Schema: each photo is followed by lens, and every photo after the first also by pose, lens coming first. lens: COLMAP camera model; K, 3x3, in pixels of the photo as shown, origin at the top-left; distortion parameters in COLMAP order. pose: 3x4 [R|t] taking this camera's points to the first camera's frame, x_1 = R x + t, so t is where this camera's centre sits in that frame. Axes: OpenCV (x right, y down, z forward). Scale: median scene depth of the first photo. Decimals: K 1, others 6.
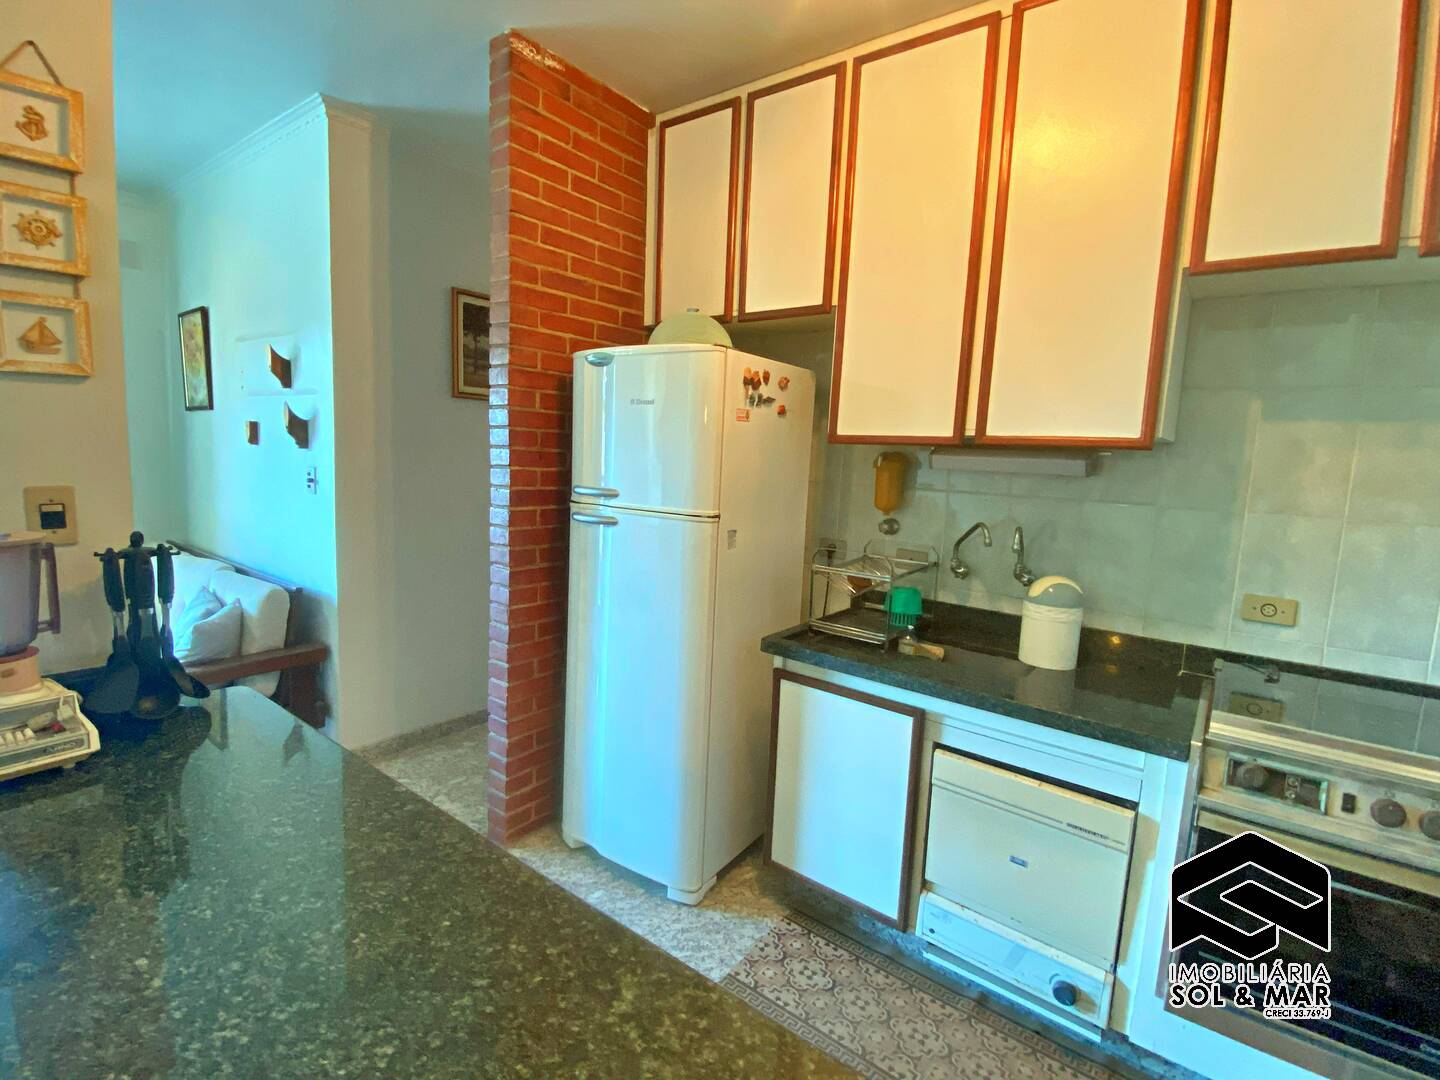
lens RADIAL K [[675.3, 0, 714.0], [0, 675.3, 524.6], [0, 0, 1]] dist [0.021884, -0.022403]
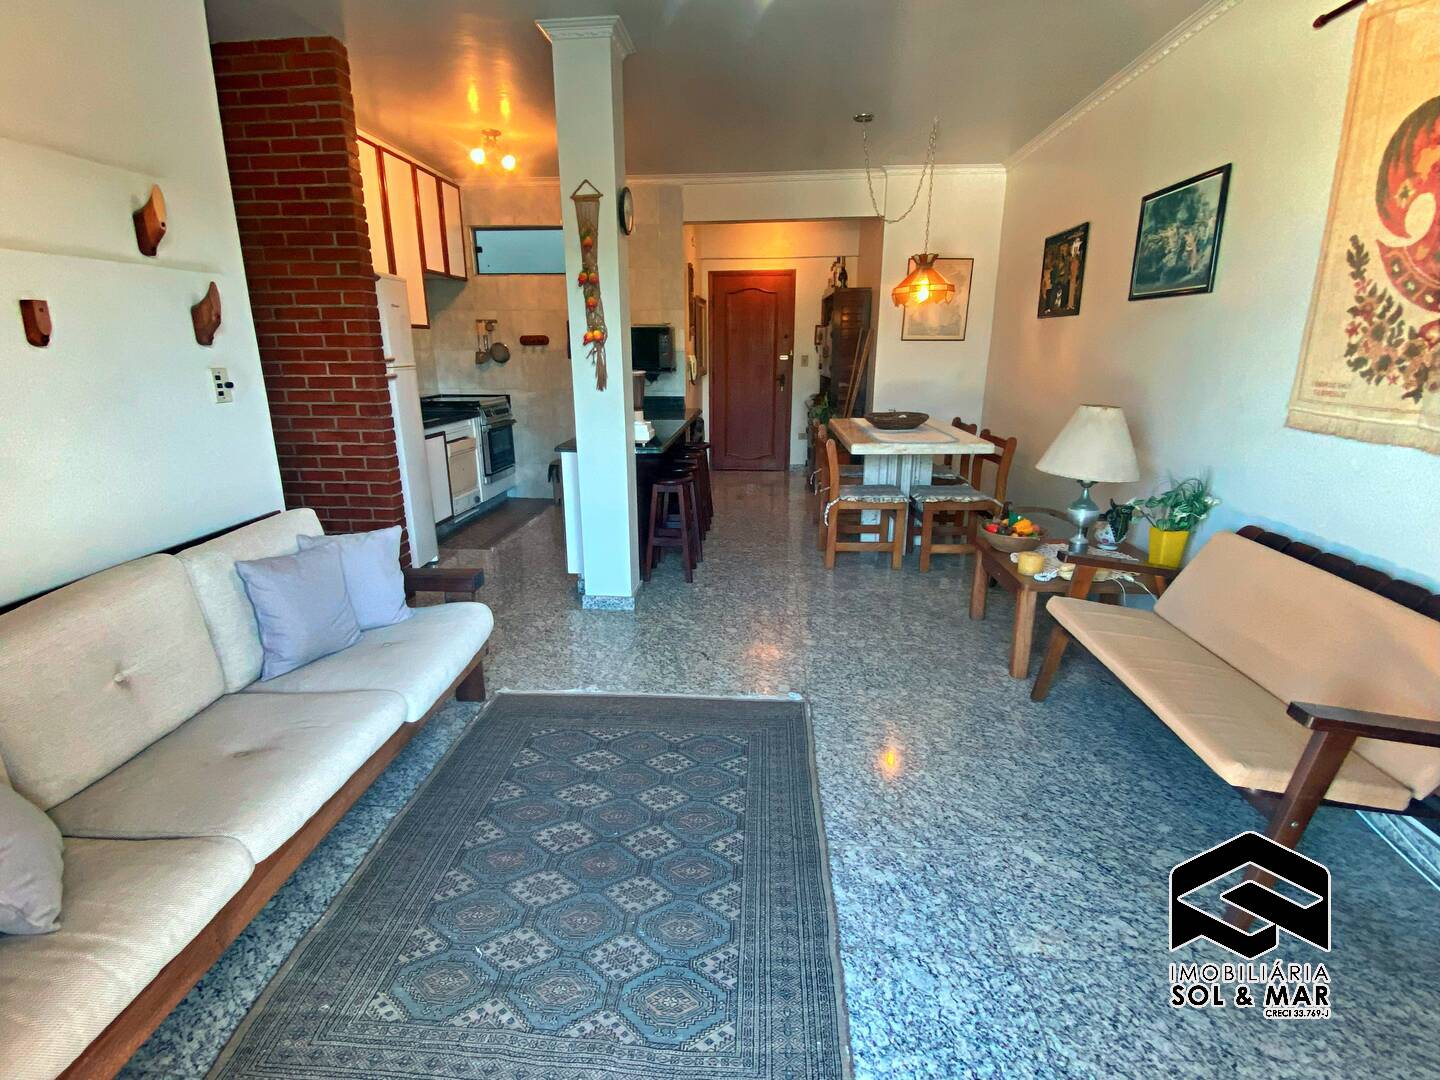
lens RADIAL K [[675.3, 0, 721.0], [0, 675.3, 533.4], [0, 0, 1]] dist [0.021884, -0.022403]
pose [[-0.556683, -0.261881, 0.788367, -2.459000], [0.062582, 0.933094, 0.354147, -0.224323], [-0.828364, 0.246485, -0.503048, 1.488887]]
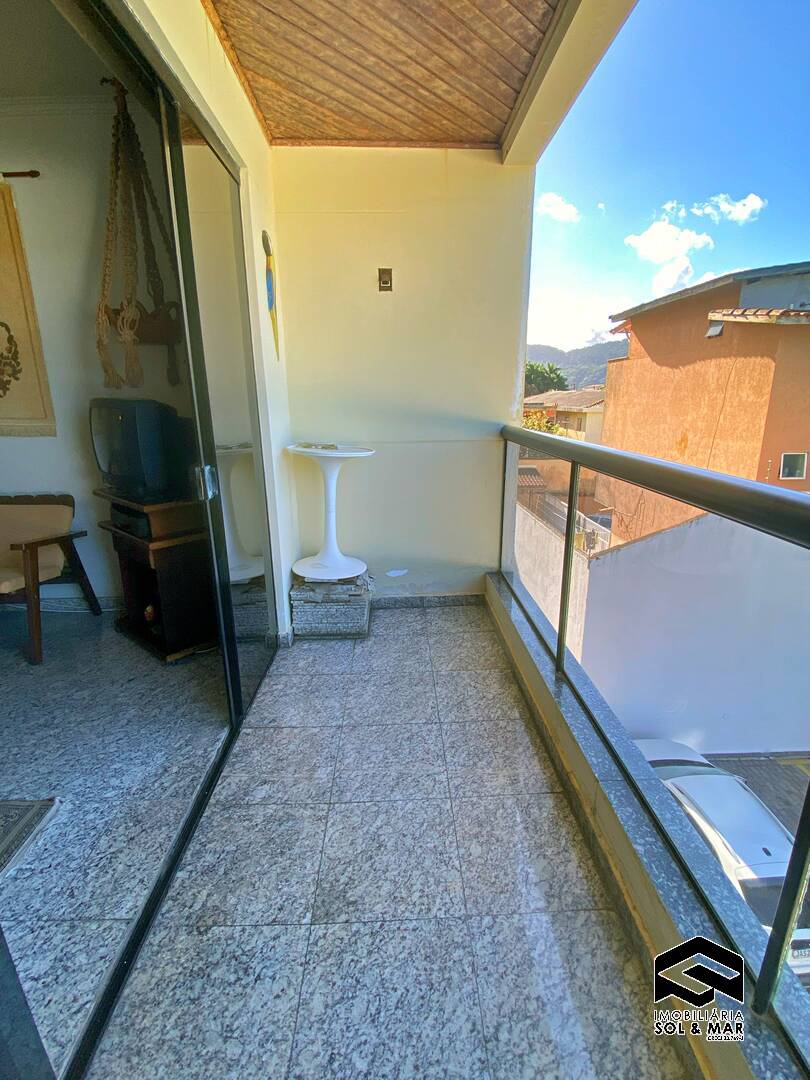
lens RADIAL K [[506.5, 0, 416.9], [0, 506.5, 534.5], [0, 0, 1]] dist [0.021884, -0.022403]
pose [[-0.764435, 0.131605, -0.631125, -2.239925], [-0.096350, 0.944628, 0.313679, -0.254915], [0.637461, 0.300596, -0.709427, 2.157796]]
